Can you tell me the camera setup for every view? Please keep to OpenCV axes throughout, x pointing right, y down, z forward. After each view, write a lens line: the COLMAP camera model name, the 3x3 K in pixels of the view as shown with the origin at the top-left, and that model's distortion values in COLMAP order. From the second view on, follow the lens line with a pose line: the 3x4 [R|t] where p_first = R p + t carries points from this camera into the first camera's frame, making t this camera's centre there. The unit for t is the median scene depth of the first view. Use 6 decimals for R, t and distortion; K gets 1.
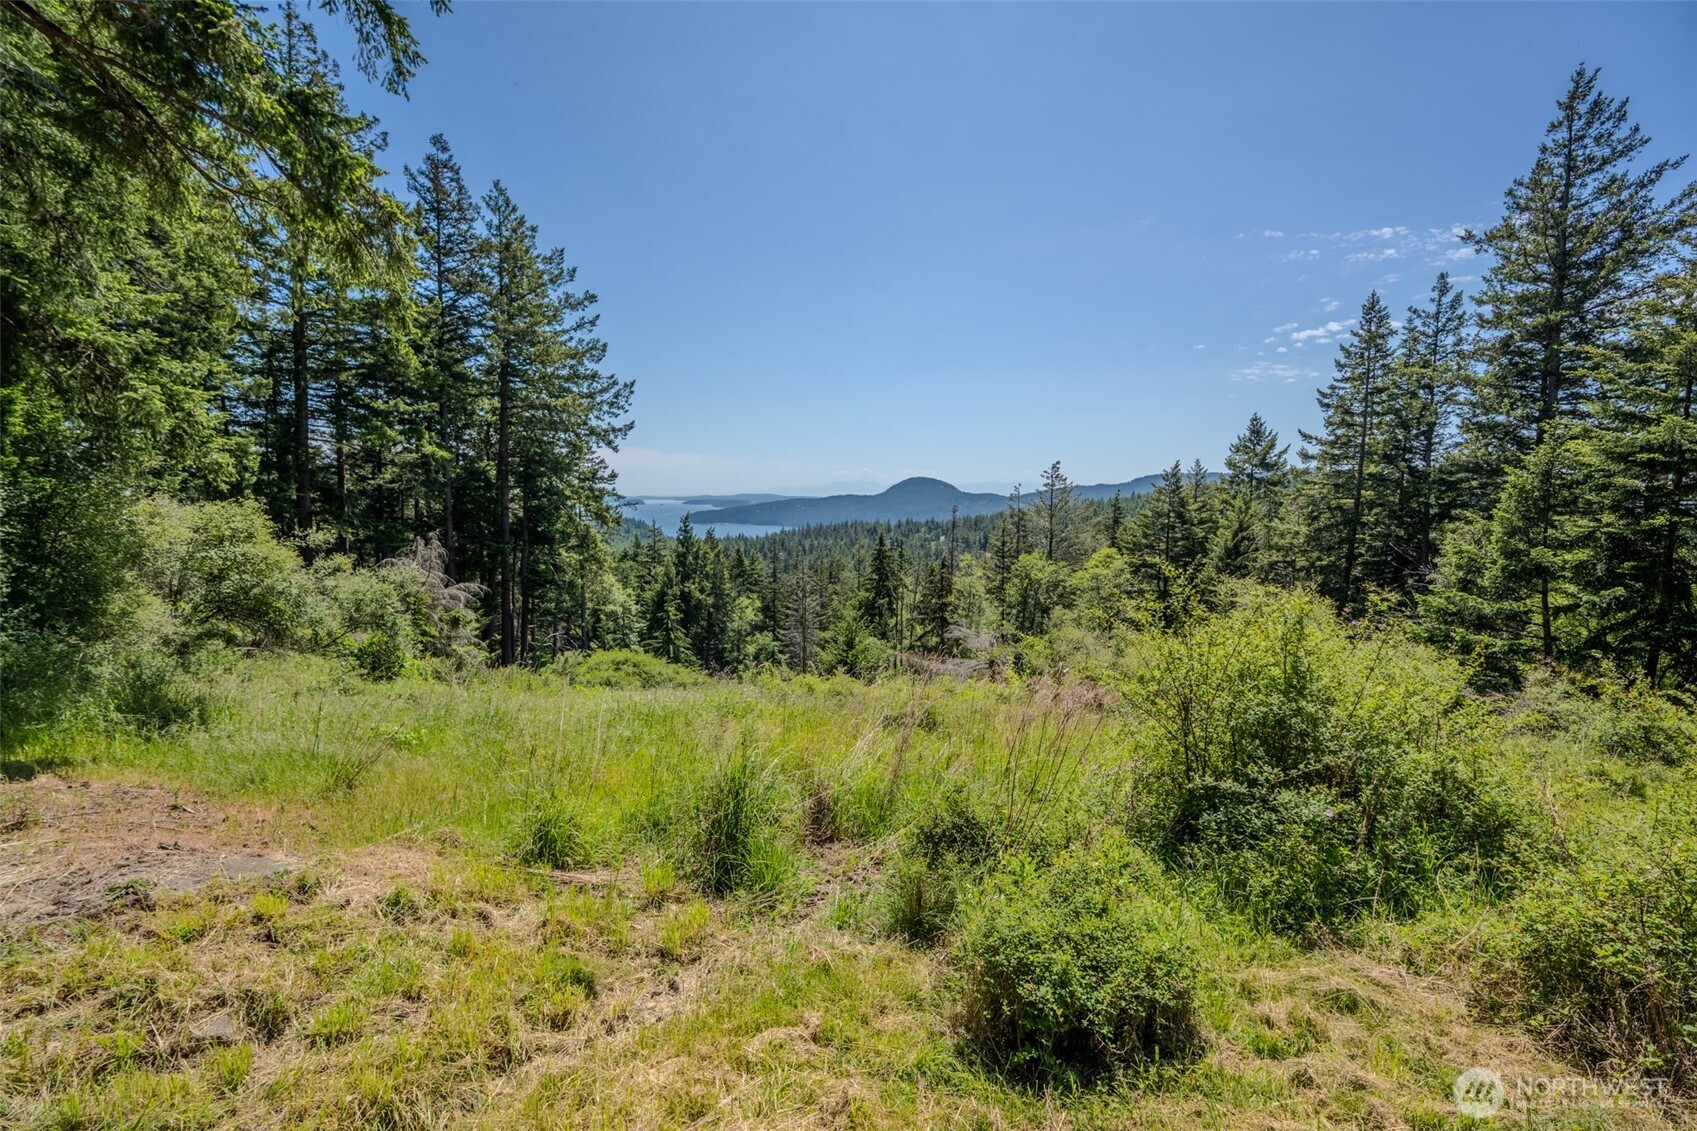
lens RADIAL K [[736.6, 0, 847.6], [0, 736.6, 564.2], [0, 0, 1]] dist [-0.050040, 0.006436]
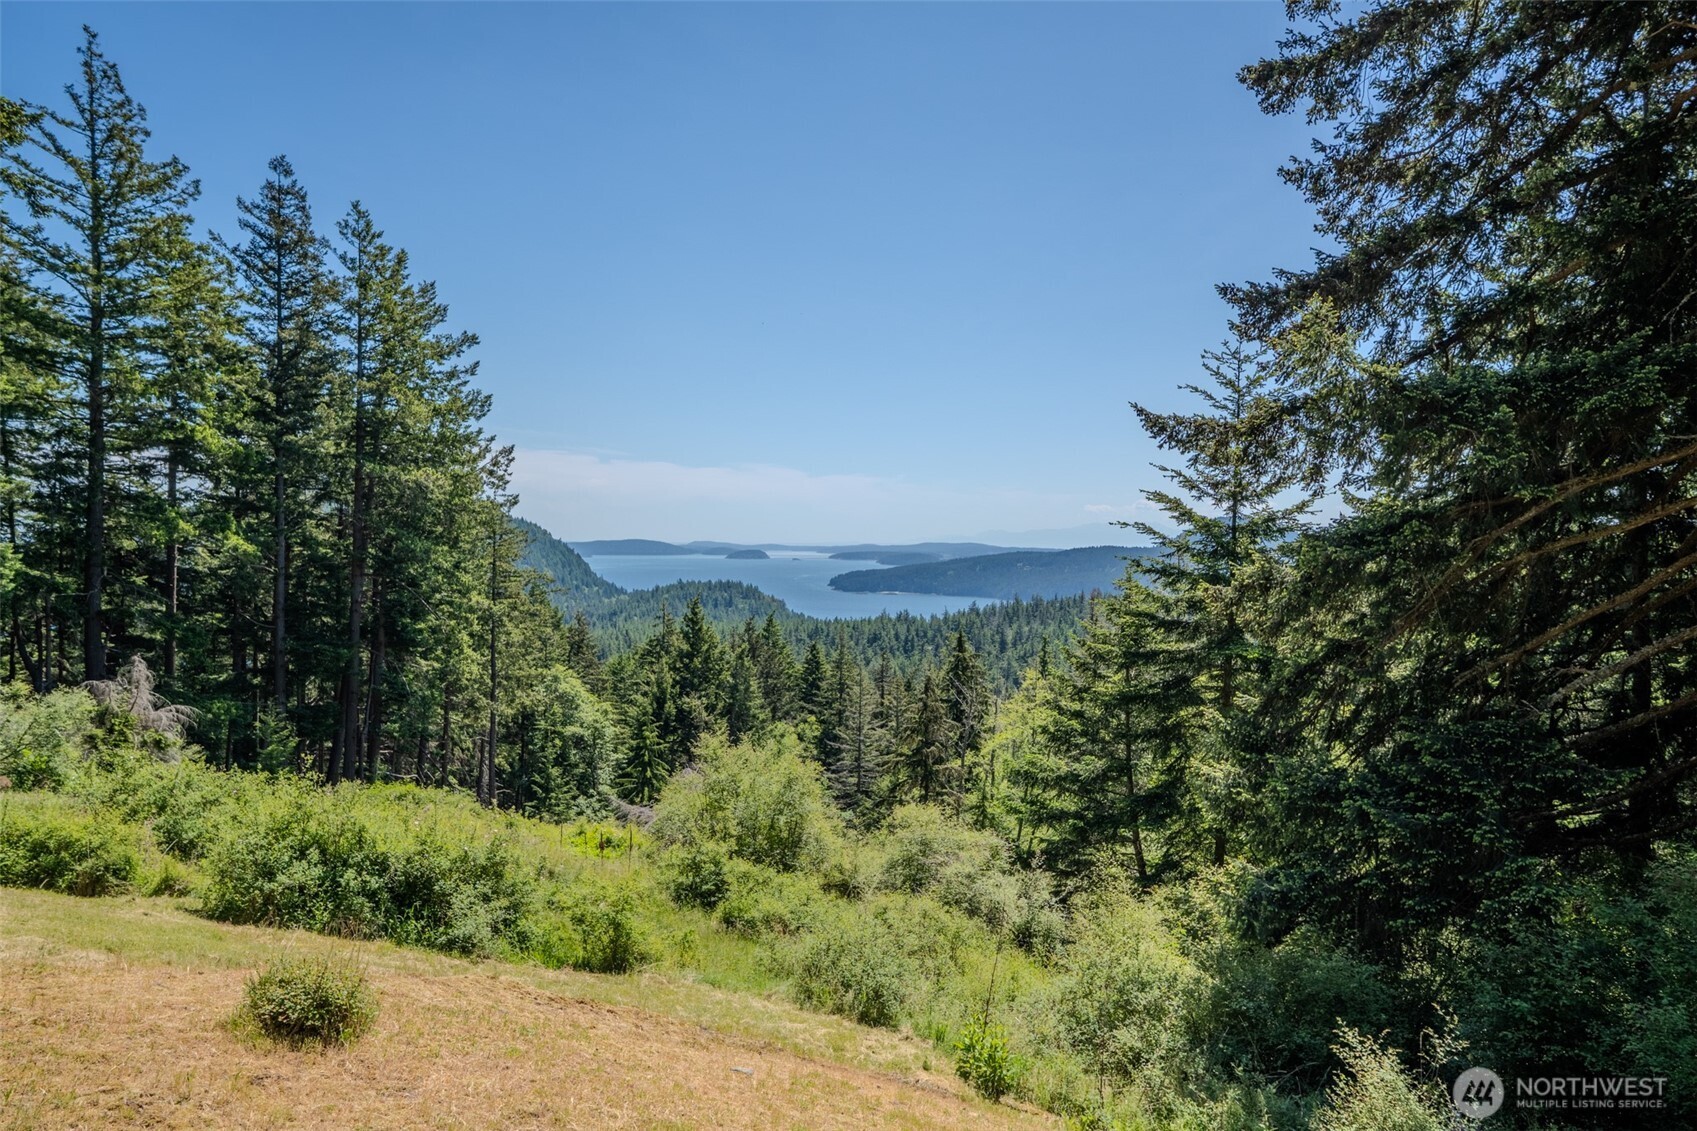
lens RADIAL K [[1252.1, 0, 852.8], [0, 1252.1, 566.4], [0, 0, 1]] dist [0.031510, 0.024299]
pose [[0.980043, 0.012319, -0.198405, 0.162372], [-0.027478, 0.996892, -0.073836, -0.013582], [0.196879, 0.077814, 0.977335, -0.118942]]
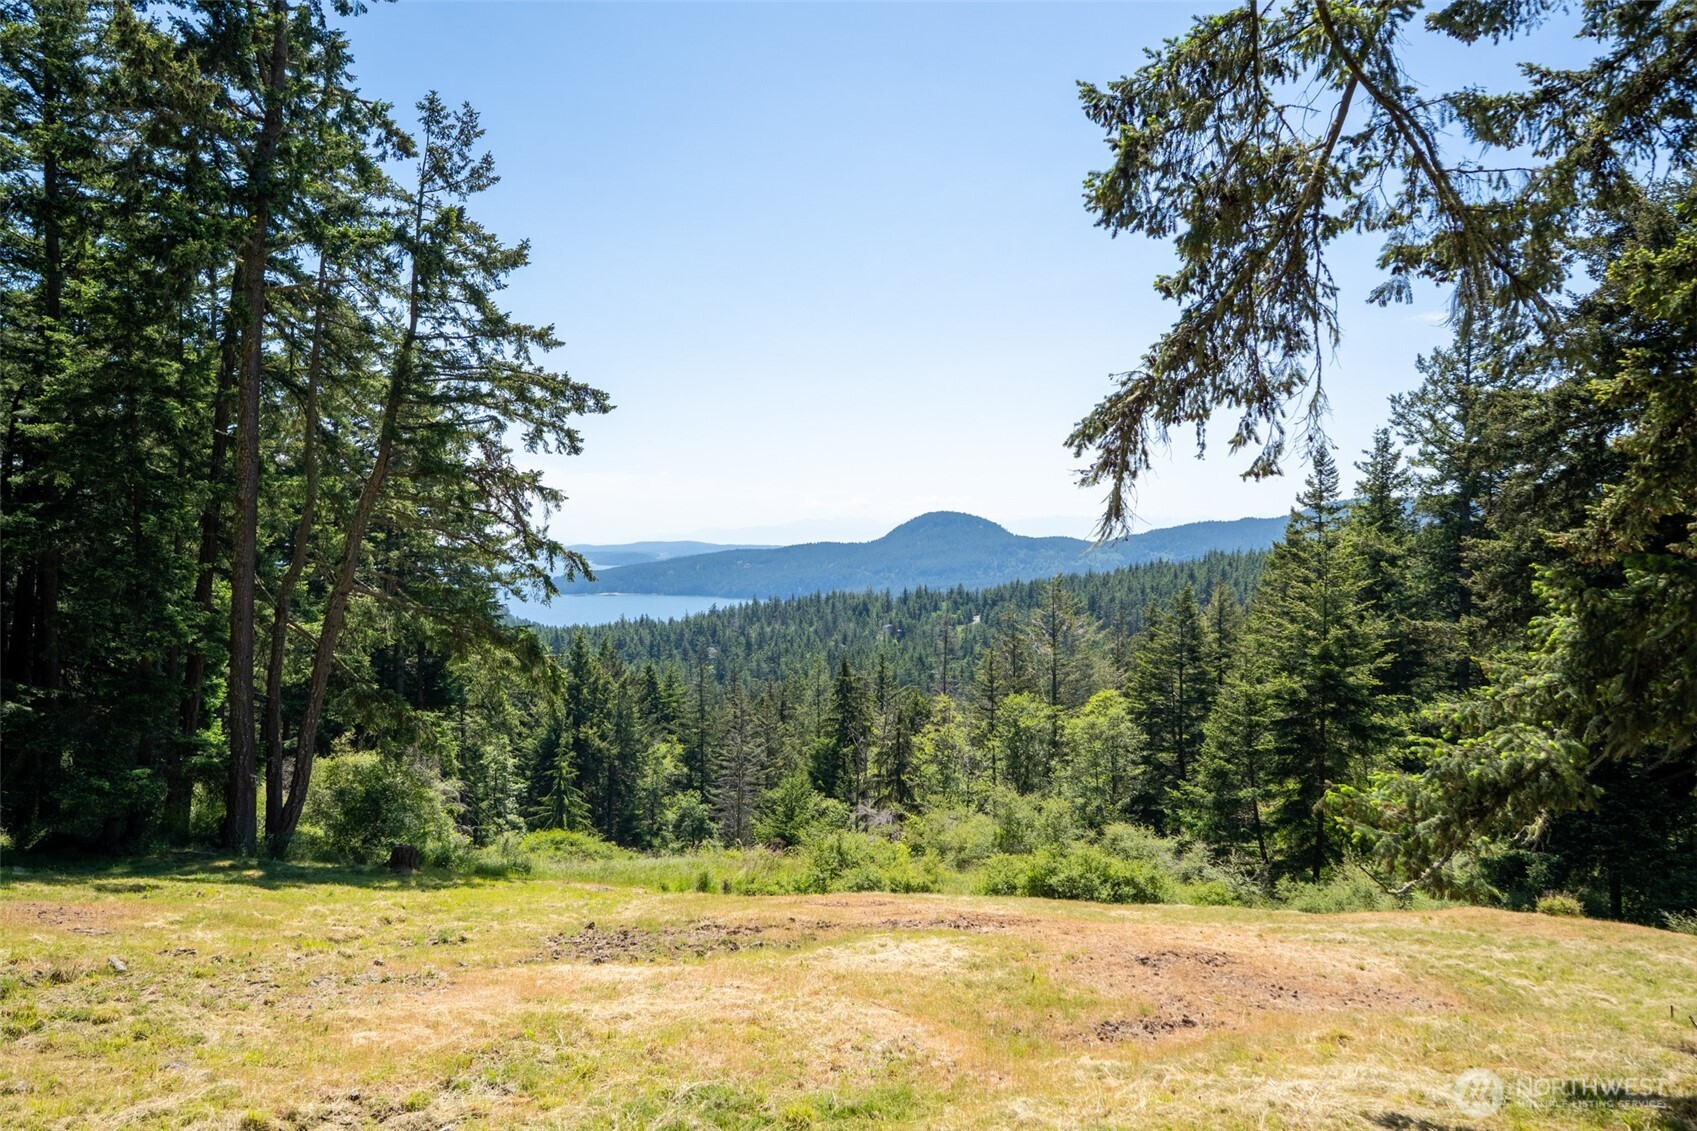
lens RADIAL K [[1252.1, 0, 820.7], [0, 1252.1, 586.6], [0, 0, 1]] dist [0.031510, 0.024299]
pose [[0.999875, -0.015630, -0.002252, 0.023126], [0.015474, 0.998209, -0.057787, -0.037538], [0.003151, 0.057744, 0.998326, -0.252616]]
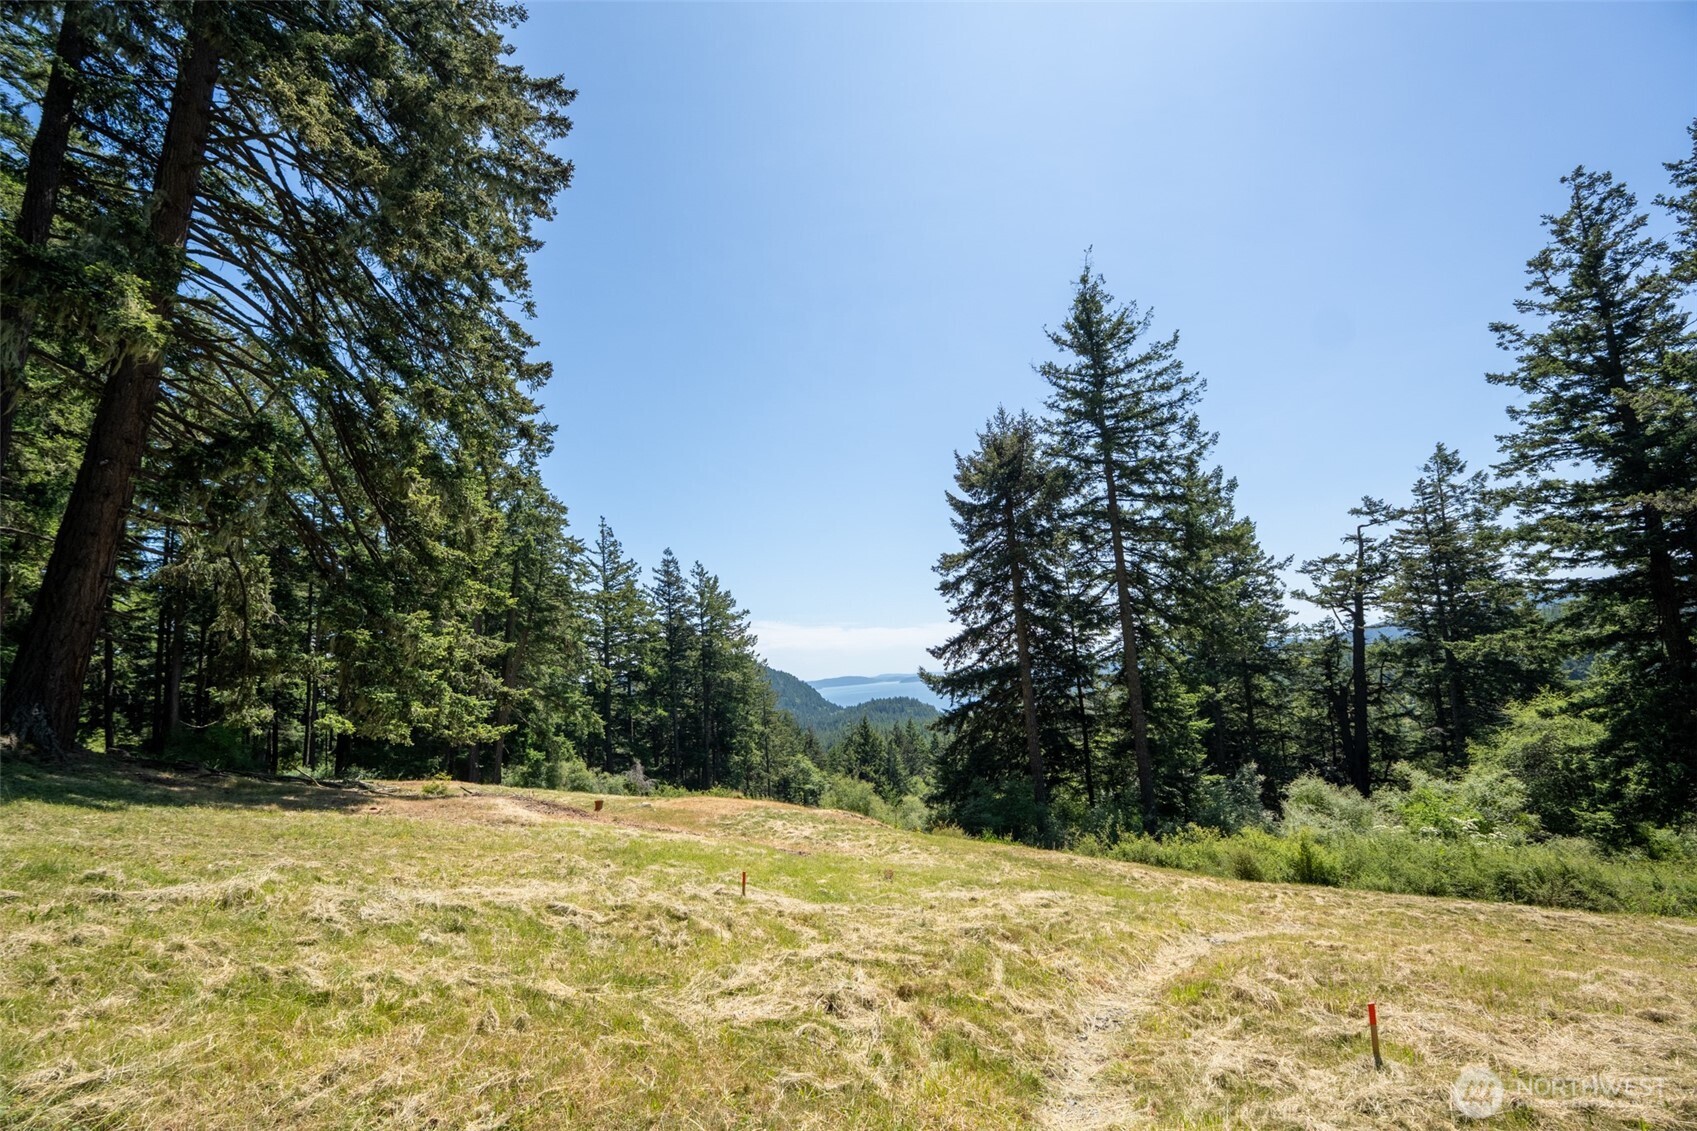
lens RADIAL K [[736.6, 0, 842.3], [0, 736.6, 587.2], [0, 0, 1]] dist [-0.050040, 0.006436]
pose [[0.927210, -0.116168, -0.356072, 0.259224], [0.042187, 0.977027, -0.208898, -0.015657], [0.372159, 0.178671, 0.910810, -0.292789]]
